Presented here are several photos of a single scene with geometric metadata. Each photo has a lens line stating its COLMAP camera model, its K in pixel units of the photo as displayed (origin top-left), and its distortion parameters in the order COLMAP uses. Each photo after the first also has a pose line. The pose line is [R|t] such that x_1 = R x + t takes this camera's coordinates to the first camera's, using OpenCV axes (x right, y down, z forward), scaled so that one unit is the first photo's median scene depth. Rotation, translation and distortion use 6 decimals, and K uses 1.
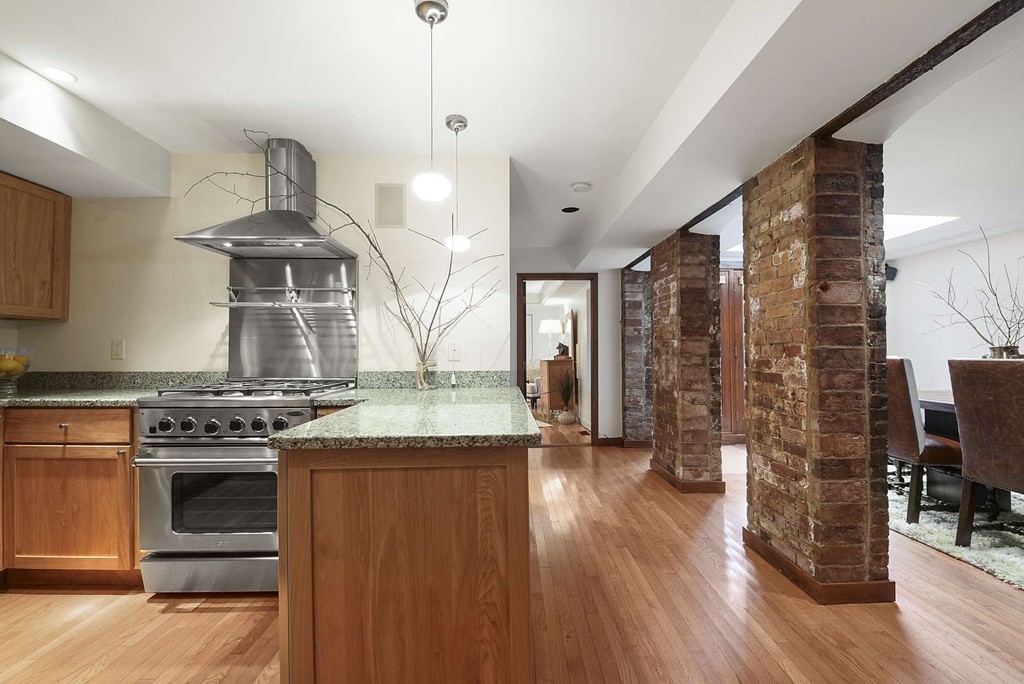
lens RADIAL K [[451.4, 0, 530.2], [0, 451.4, 335.3], [0, 0, 1]] dist [0.002413, -0.013840]
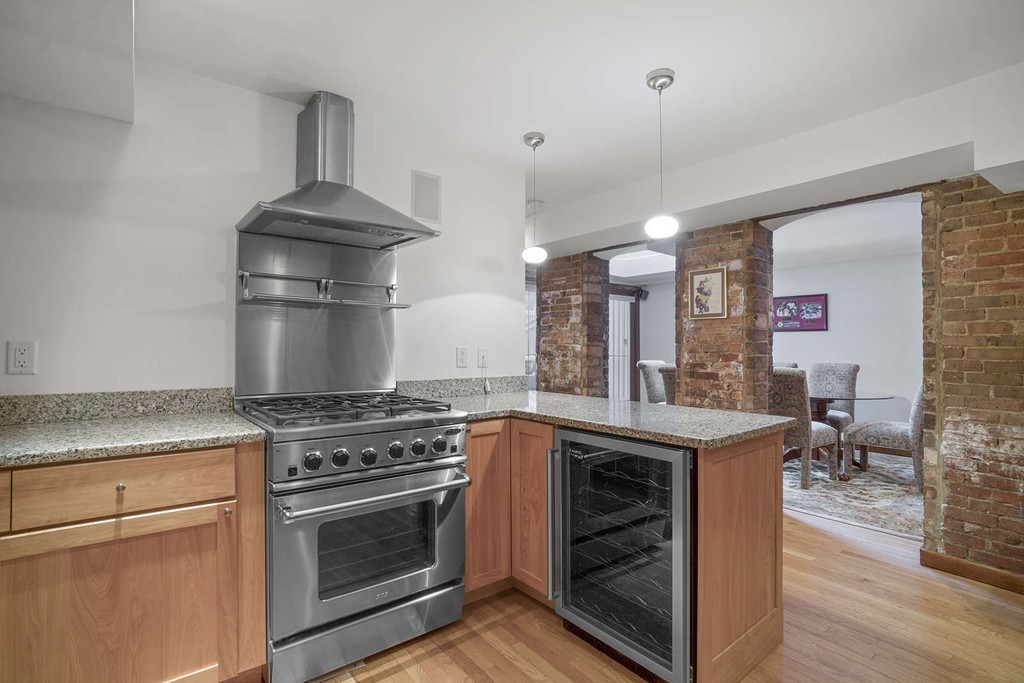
lens RADIAL K [[466.9, 0, 549.3], [0, 466.9, 334.2], [0, 0, 1]] dist [-0.028408, 0.000553]
pose [[0.799941, 0.025004, 0.599557, -0.802647], [-0.029527, 0.999561, -0.002290, -0.020833], [-0.599352, -0.015871, 0.800328, 0.118736]]
